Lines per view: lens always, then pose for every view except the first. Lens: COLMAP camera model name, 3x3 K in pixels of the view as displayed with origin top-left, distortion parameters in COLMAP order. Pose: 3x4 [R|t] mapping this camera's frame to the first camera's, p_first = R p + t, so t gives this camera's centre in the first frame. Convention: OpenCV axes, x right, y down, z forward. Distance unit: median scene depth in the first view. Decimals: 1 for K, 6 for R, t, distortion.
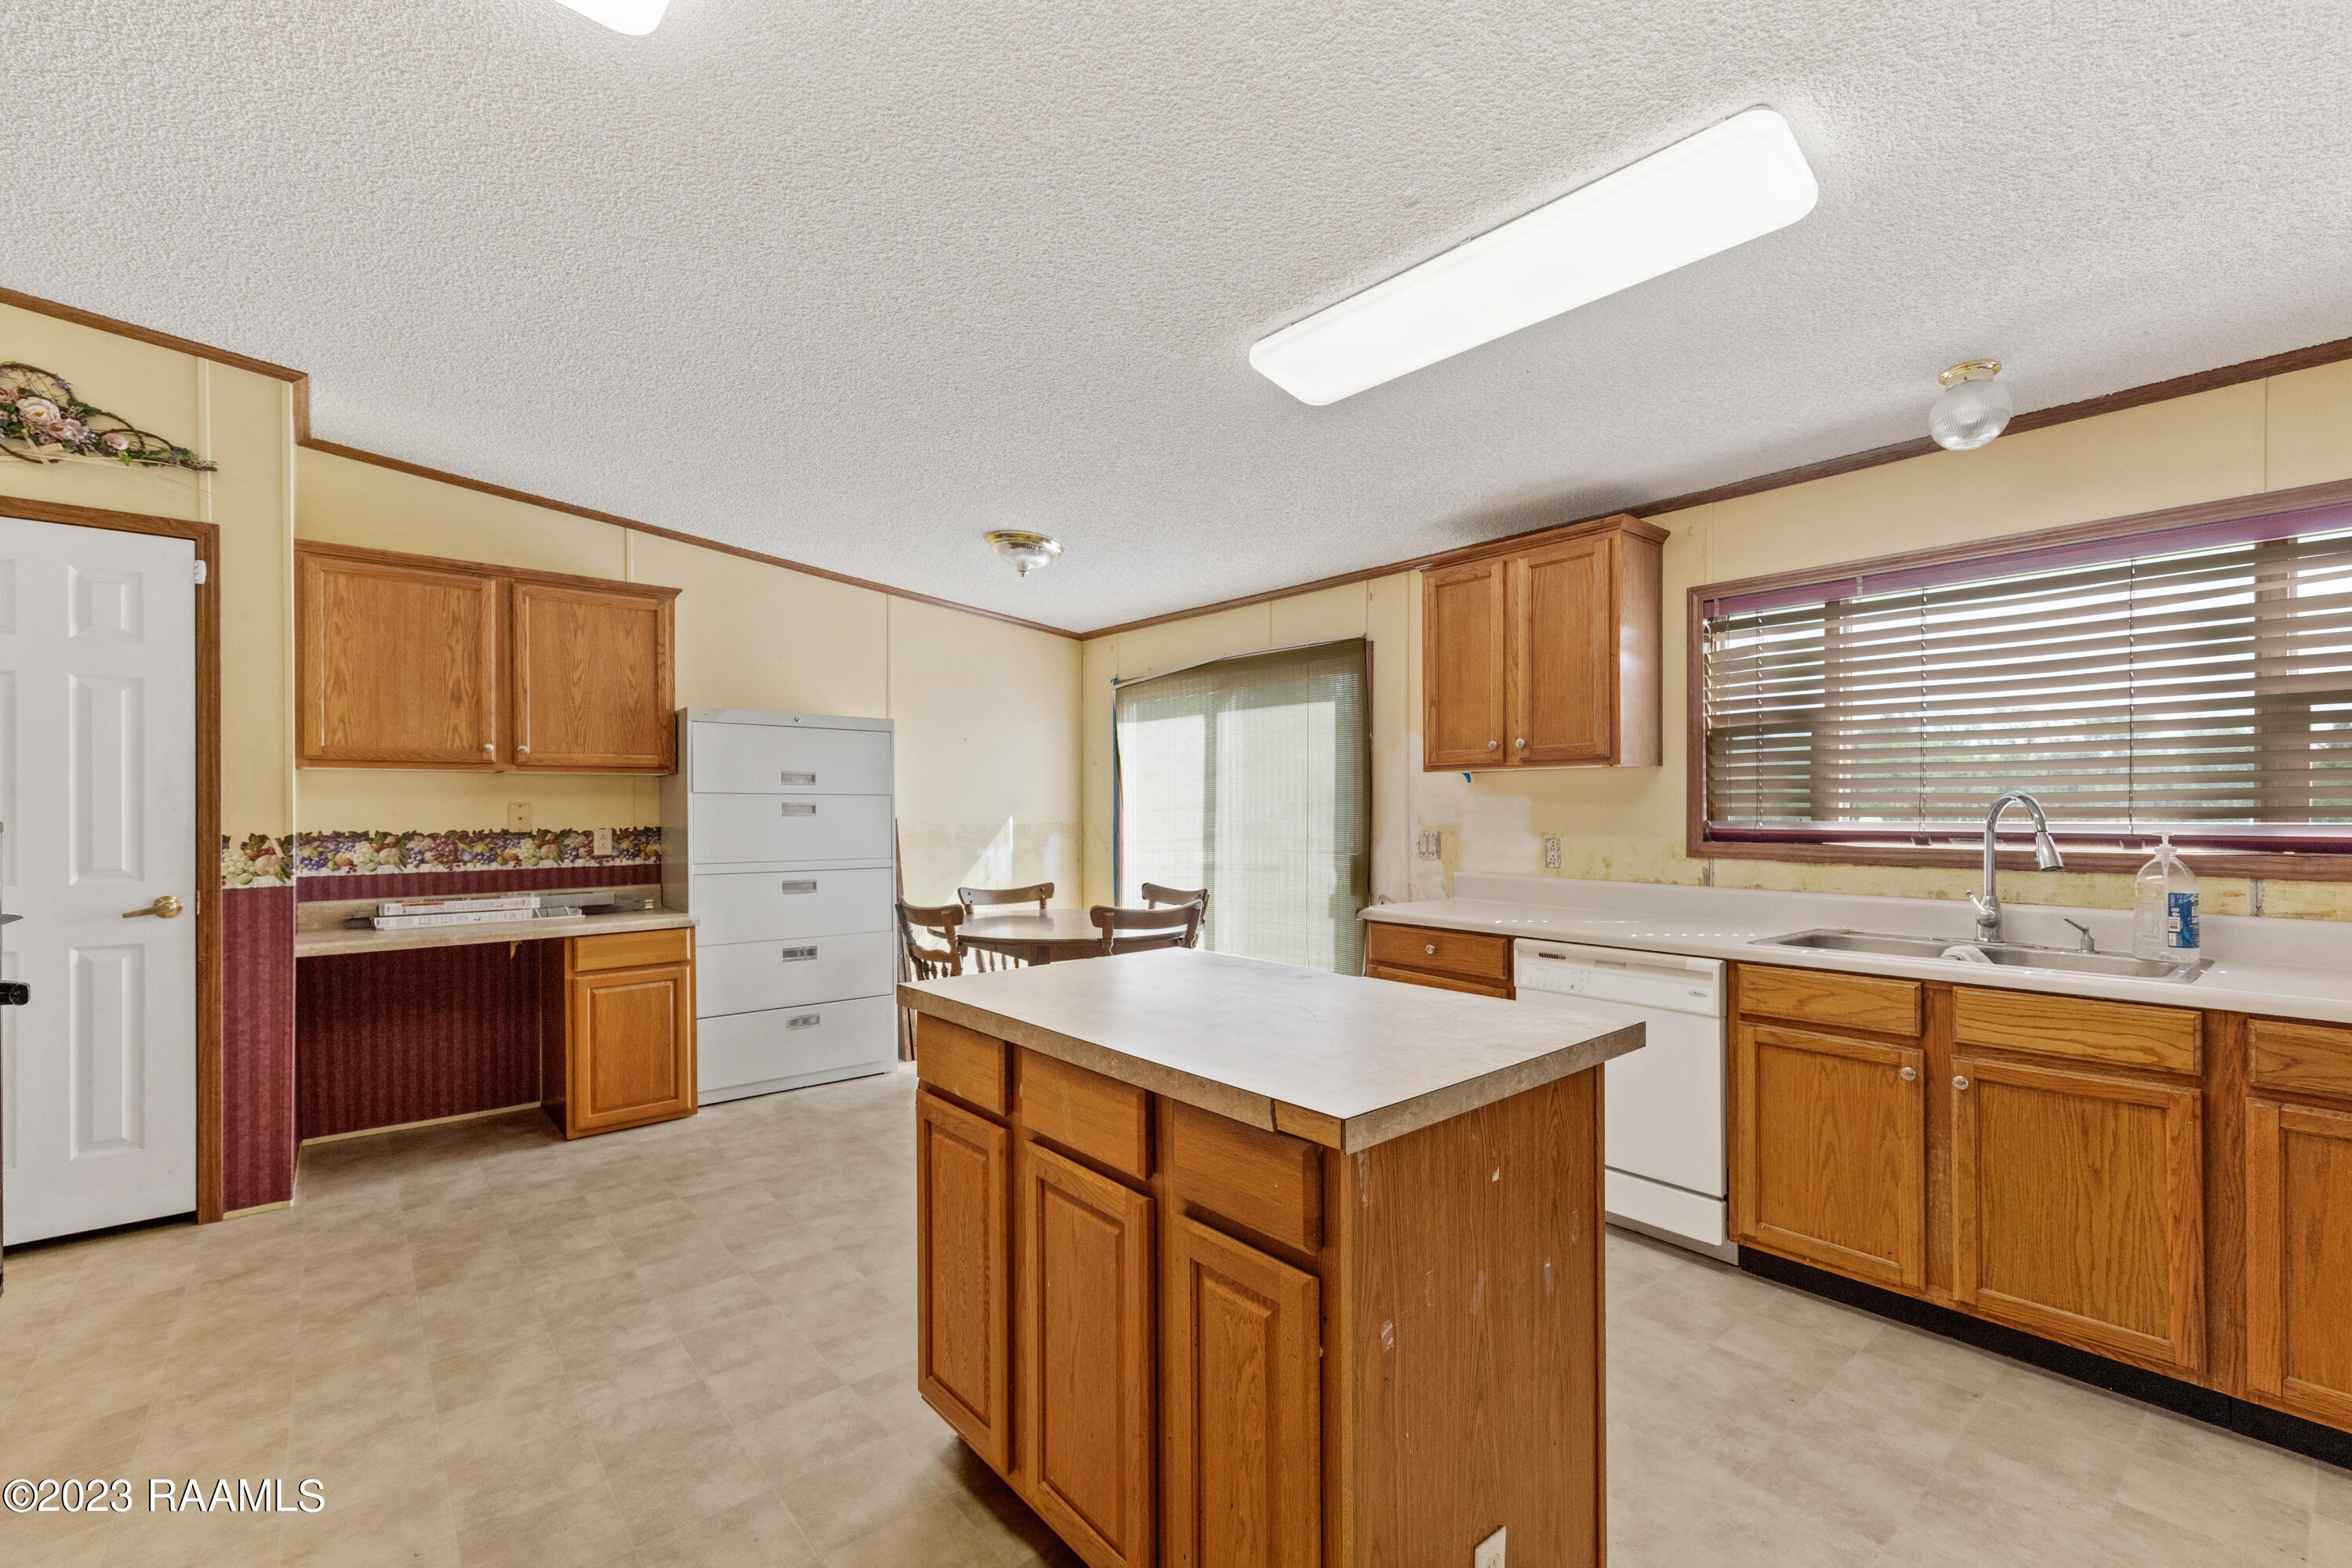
lens RADIAL K [[991.6, 0, 1179.4], [0, 991.6, 803.5], [0, 0, 1]] dist [-0.001121, -0.000136]
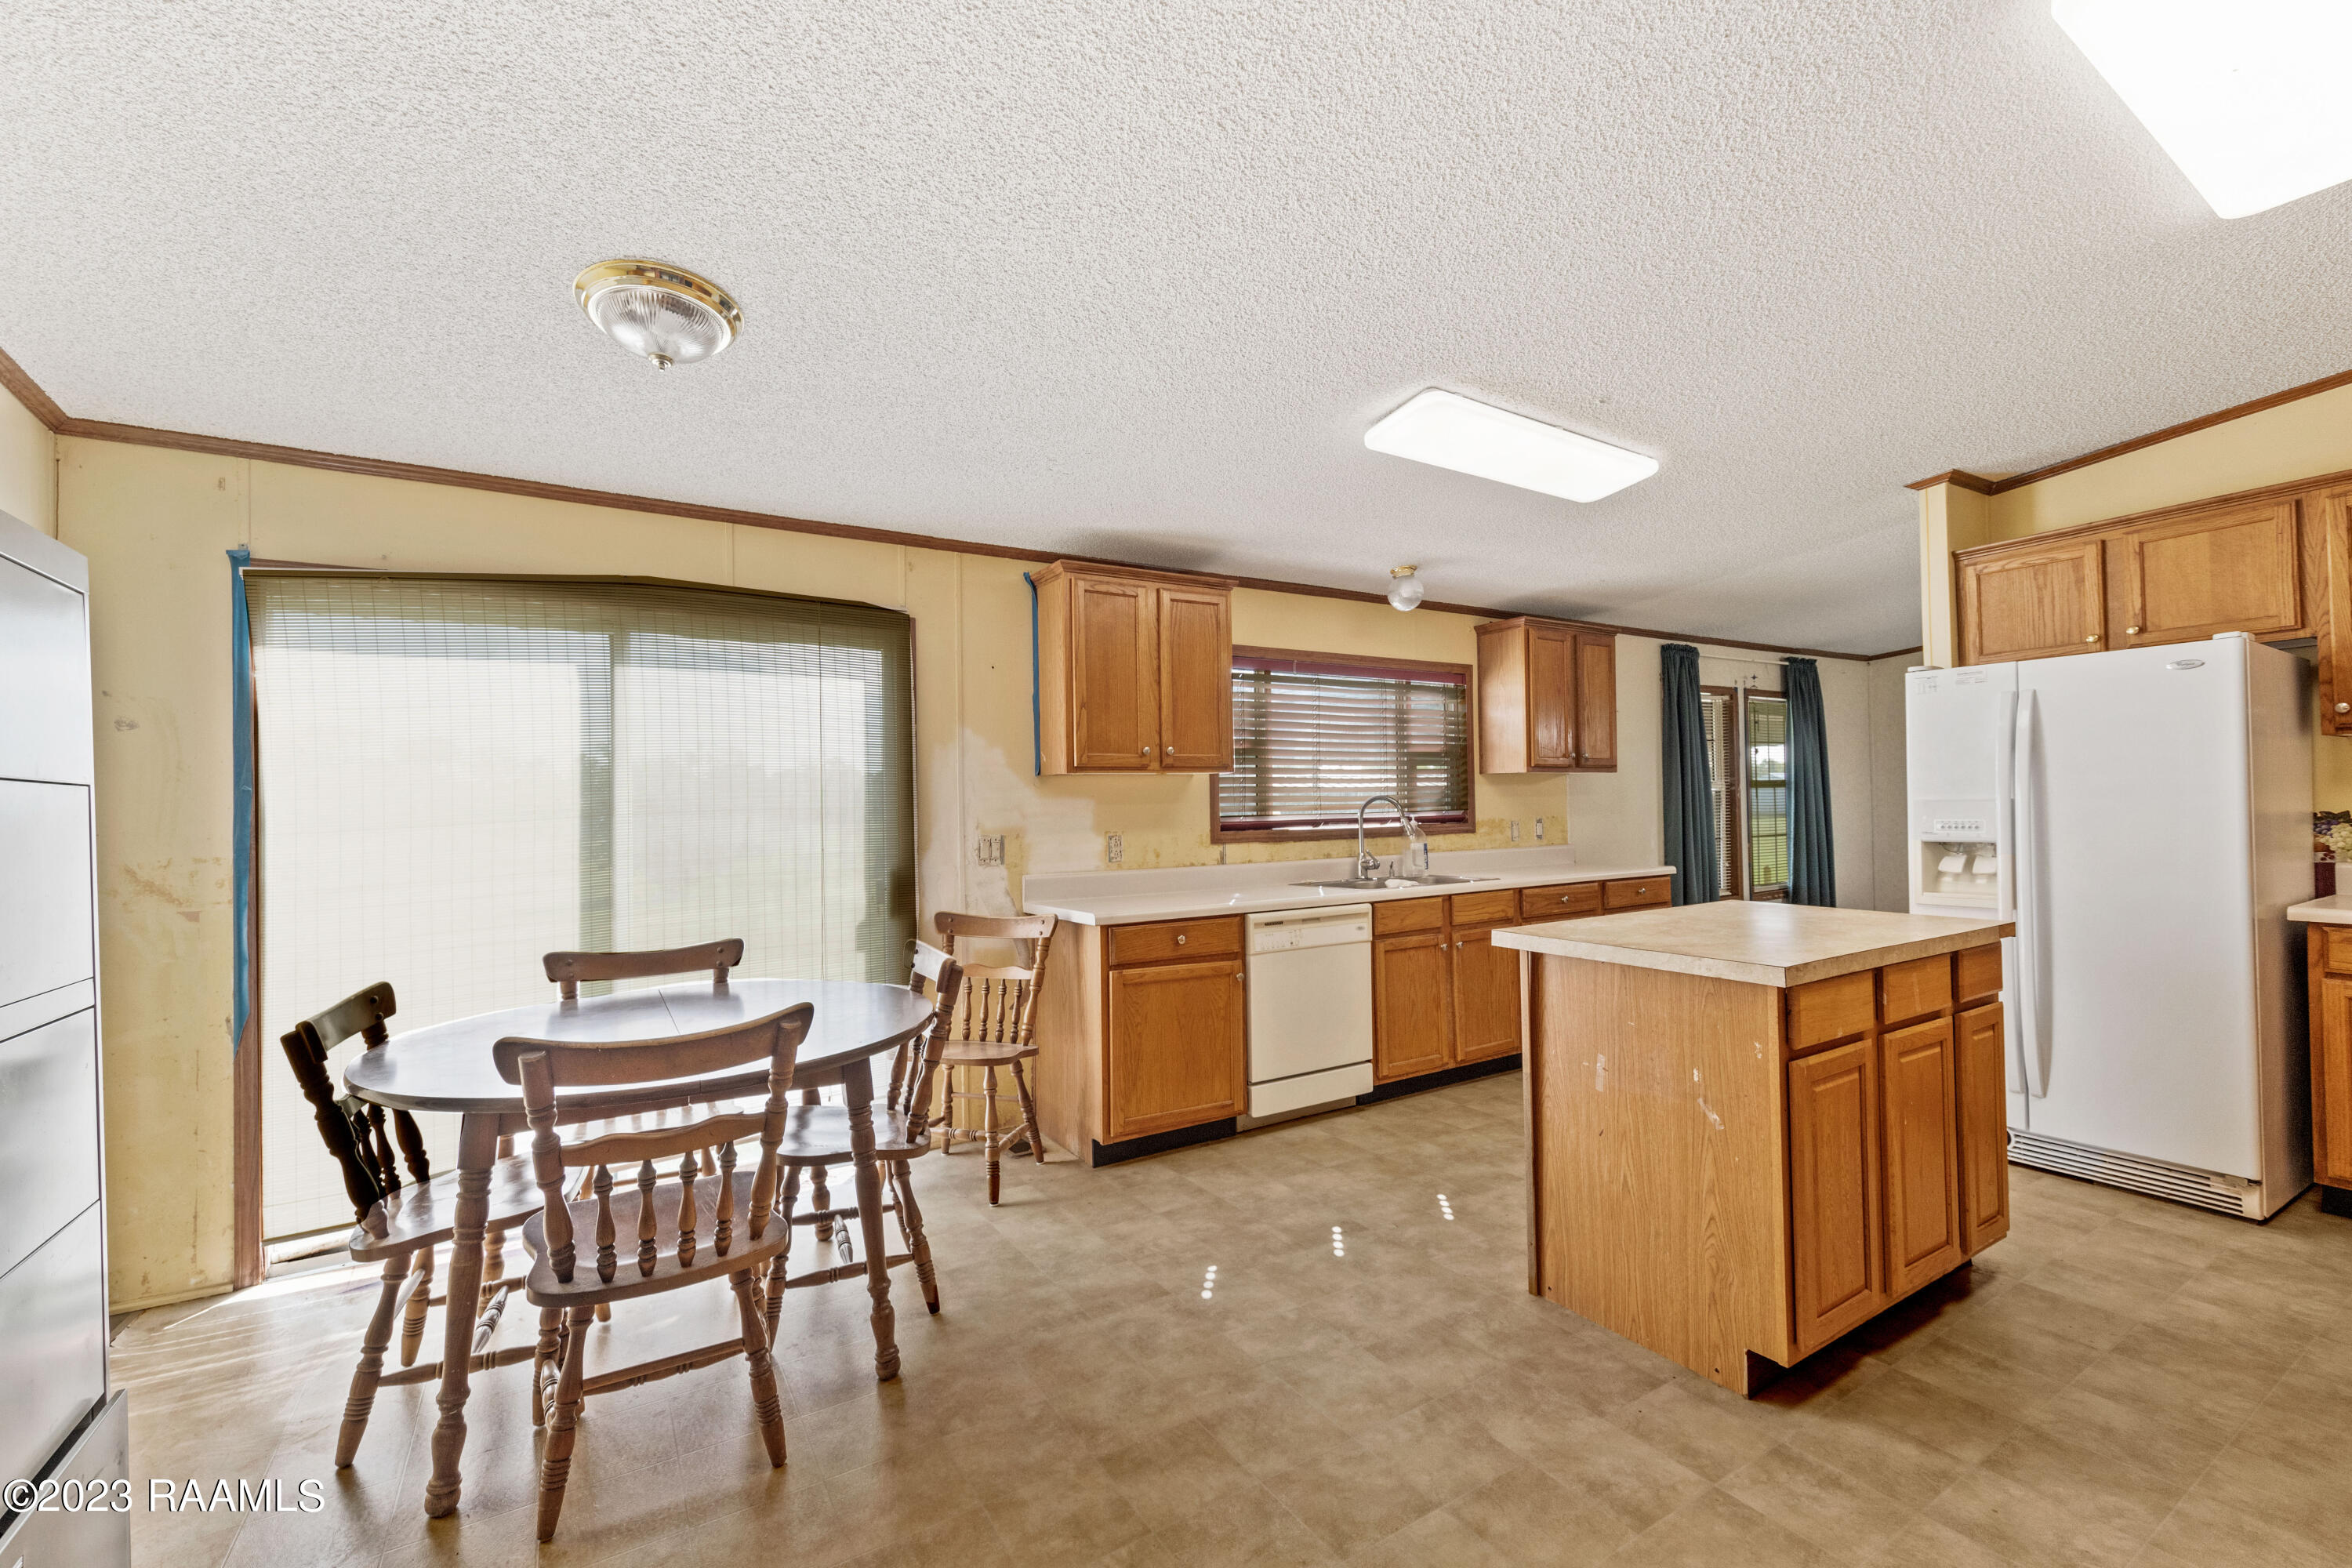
lens RADIAL K [[991.6, 0, 1179.4], [0, 991.6, 803.5], [0, 0, 1]] dist [-0.001121, -0.000136]
pose [[0.151529, 0.001696, 0.988451, -0.788772], [0.013817, 0.999897, -0.003834, 0.004112], [-0.988356, 0.014239, 0.151490, 0.820699]]
